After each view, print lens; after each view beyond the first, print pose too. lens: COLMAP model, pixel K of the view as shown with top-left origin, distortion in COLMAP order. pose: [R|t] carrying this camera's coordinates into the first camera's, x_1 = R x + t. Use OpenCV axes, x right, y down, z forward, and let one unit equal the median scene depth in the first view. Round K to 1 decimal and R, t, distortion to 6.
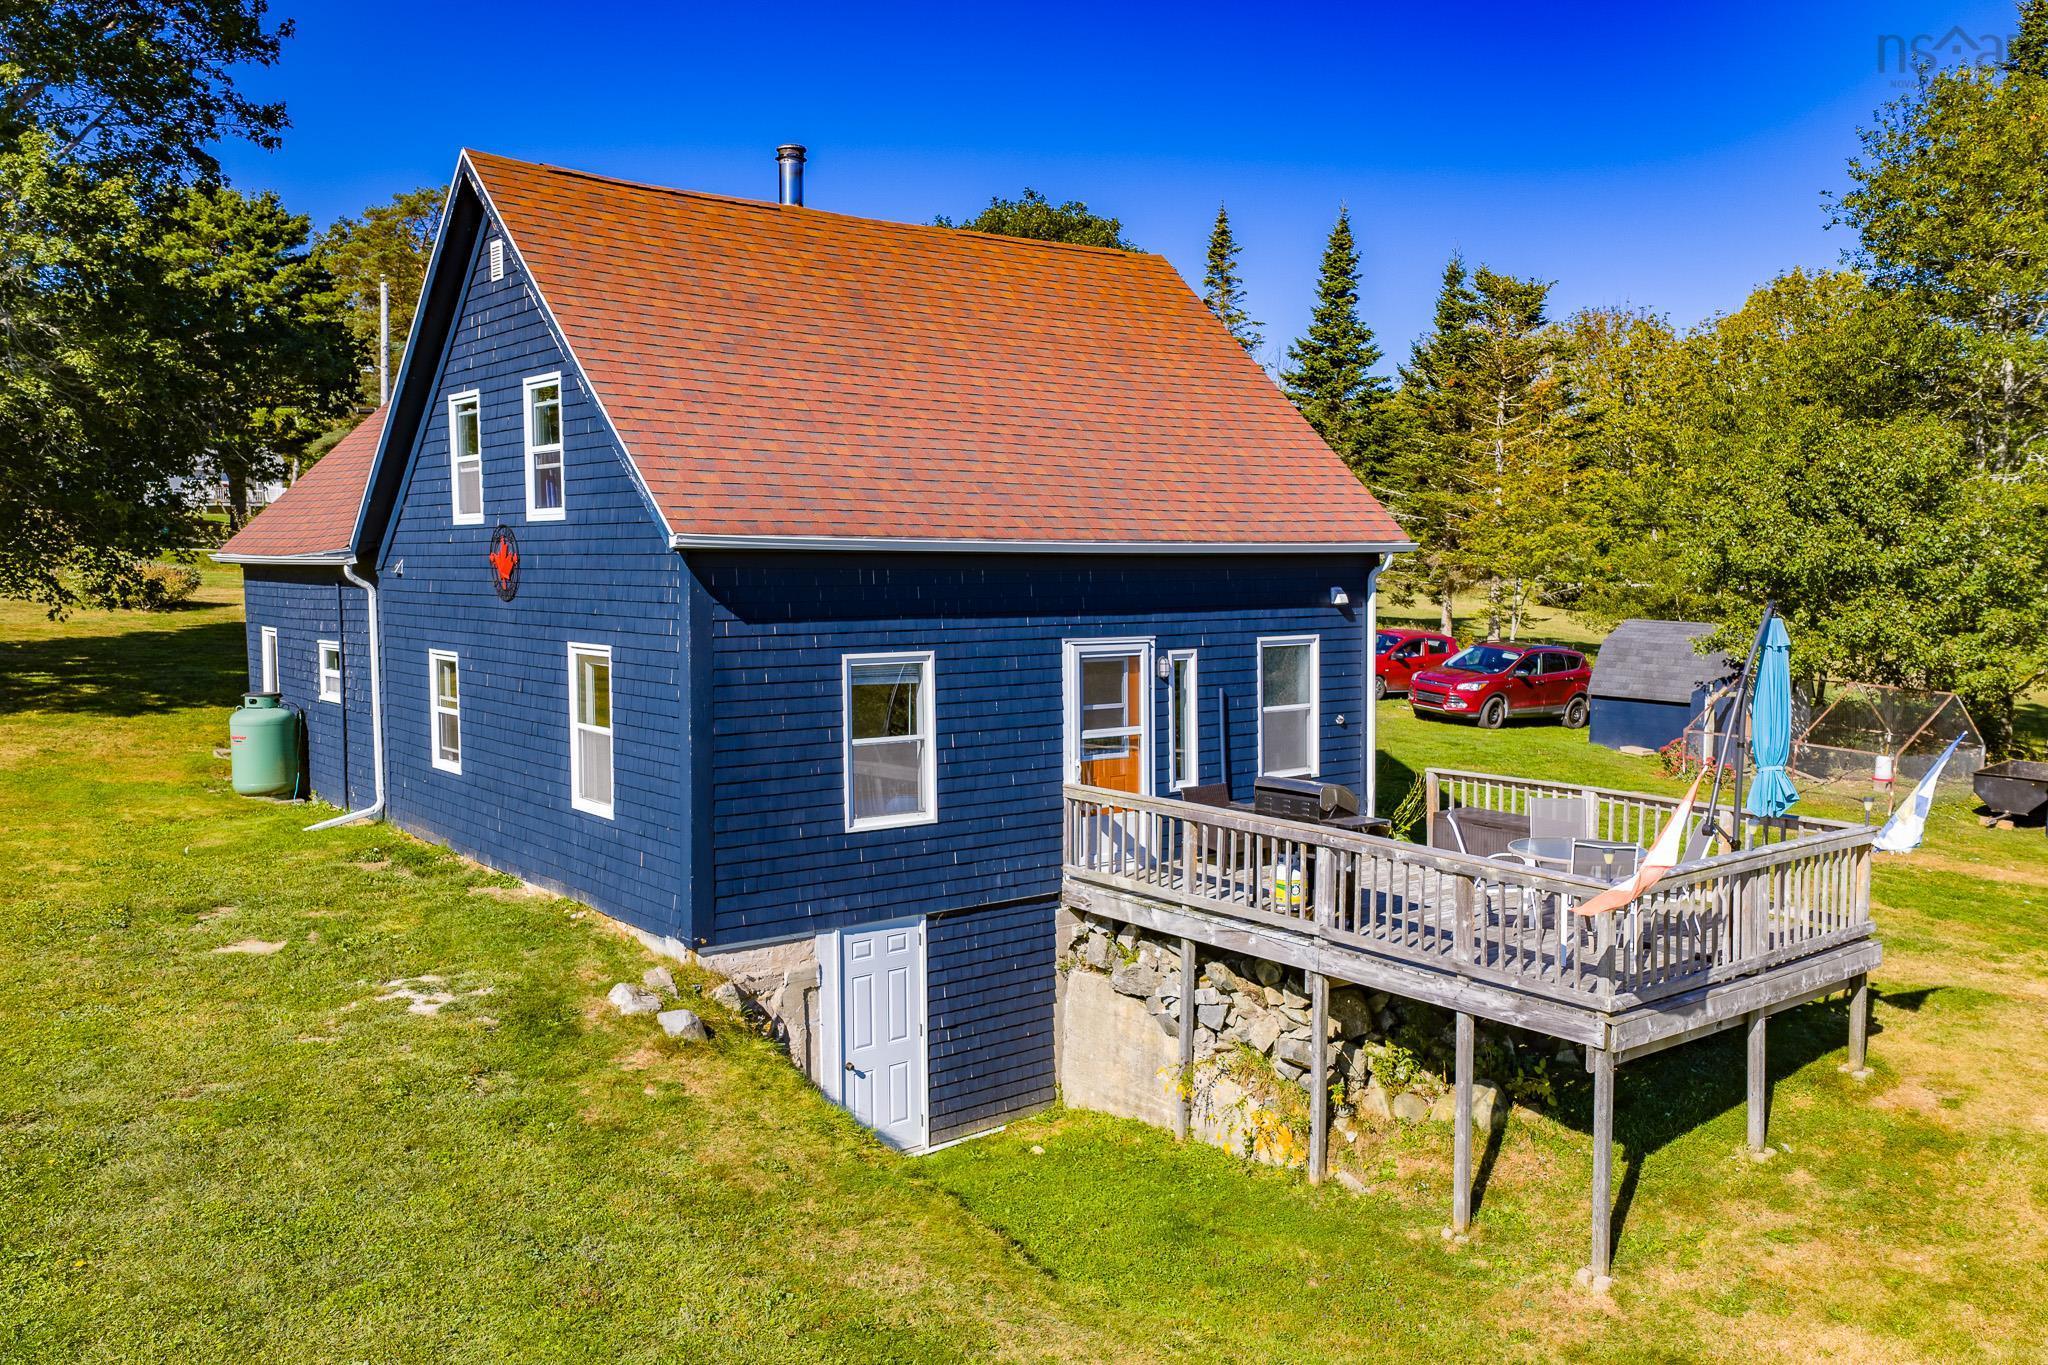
lens RADIAL K [[1703.9, 0, 1033.1], [0, 1703.9, 685.6], [0, 0, 1]] dist [0.039434, -0.067042]
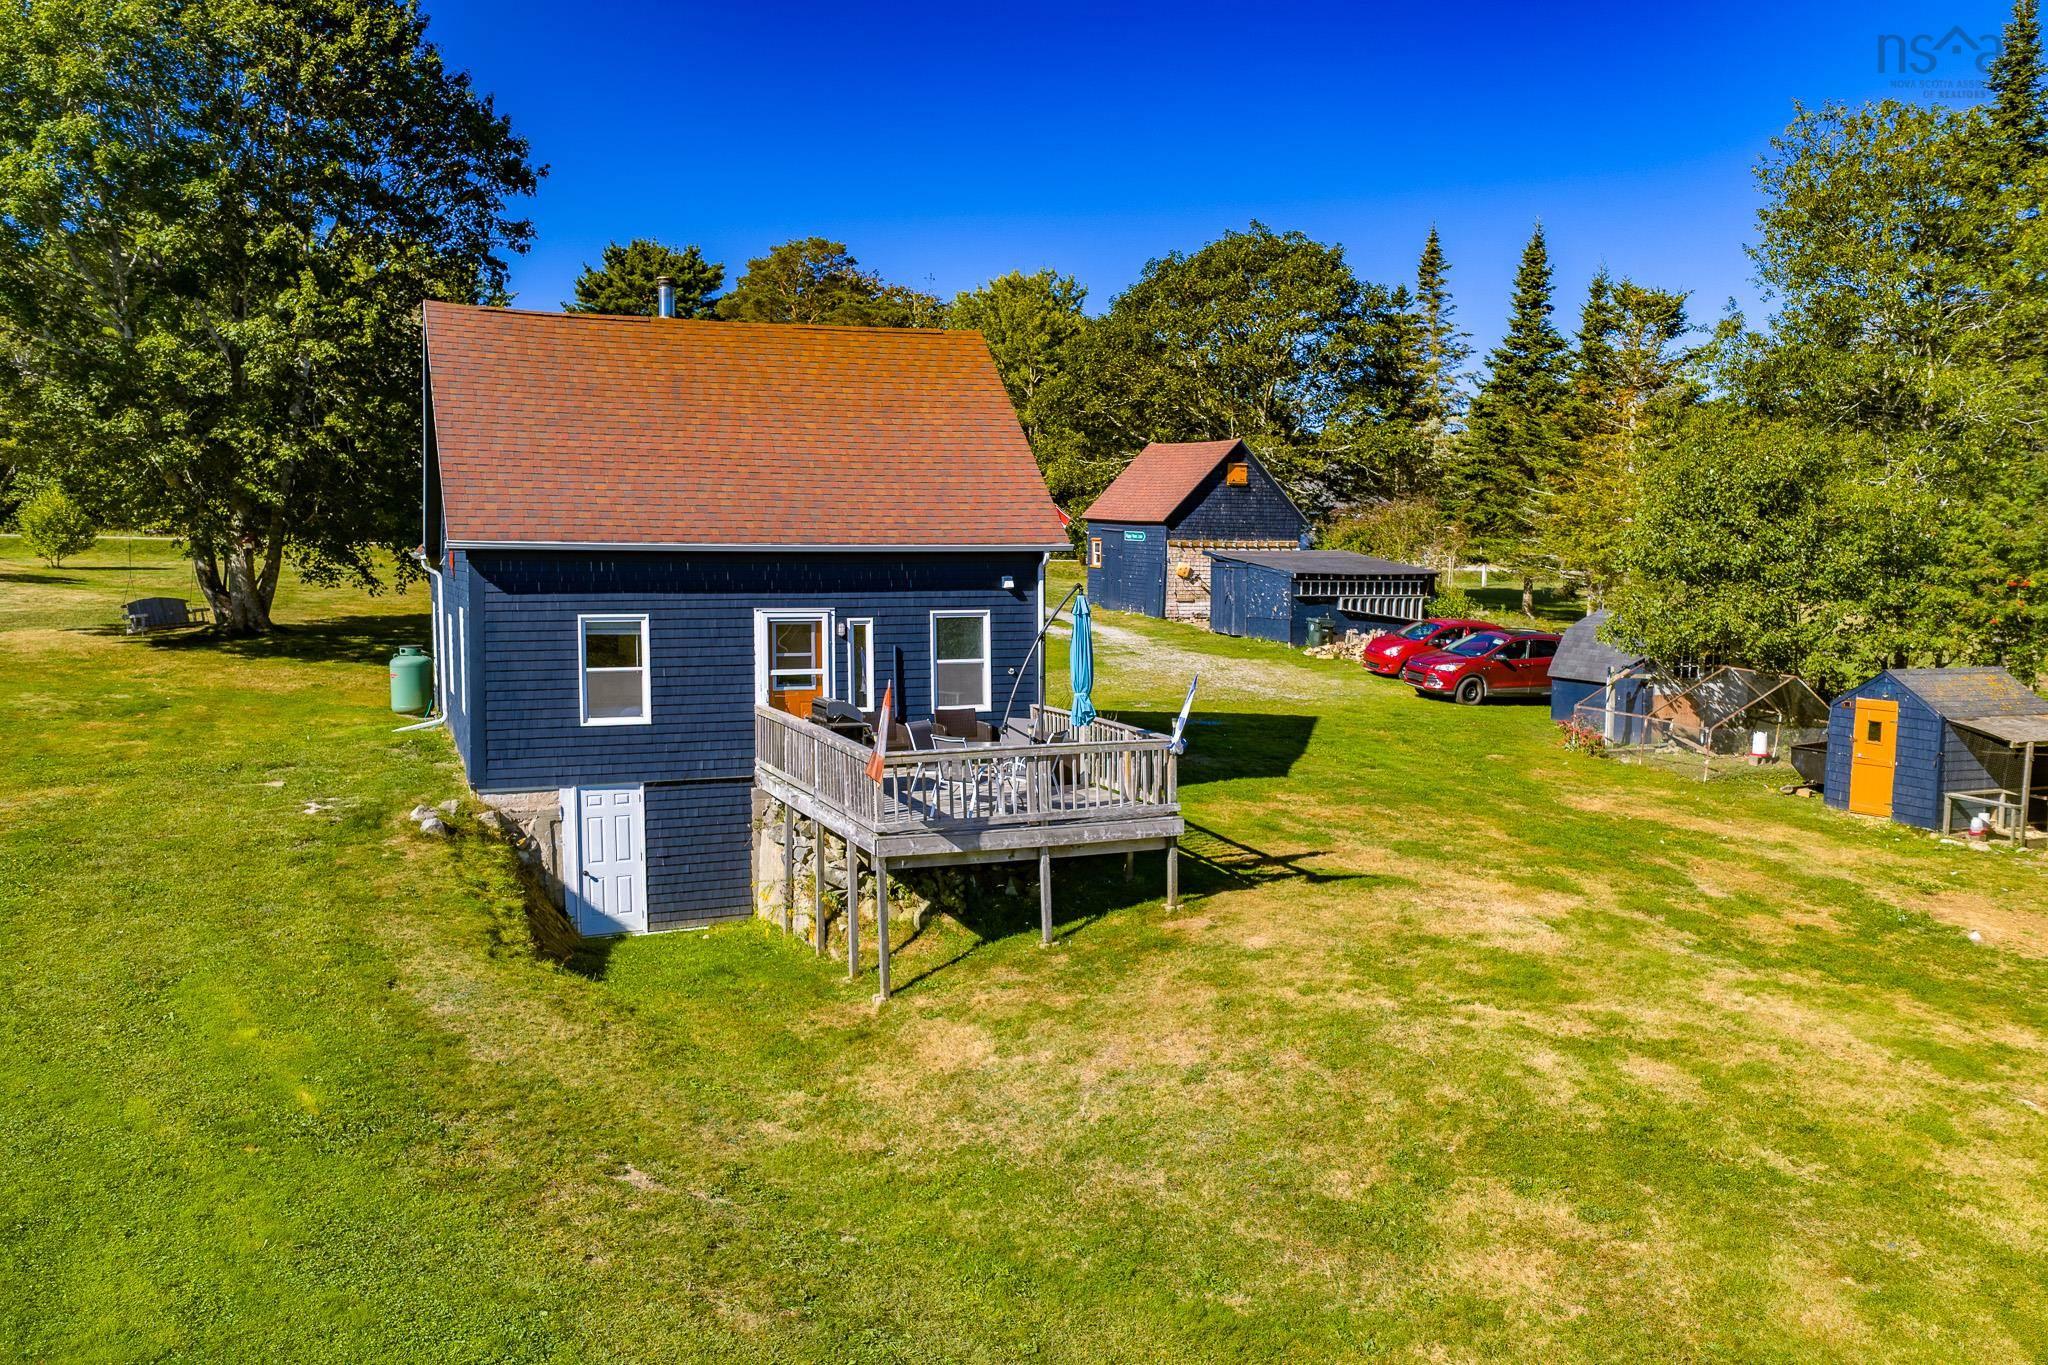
lens RADIAL K [[1703.9, 0, 1033.1], [0, 1703.9, 685.6], [0, 0, 1]] dist [0.039434, -0.067042]
pose [[0.958543, 0.022285, -0.284074, 0.660409], [-0.021737, 0.999751, 0.005082, 0.027048], [0.284117, 0.001303, 0.958789, -0.366701]]
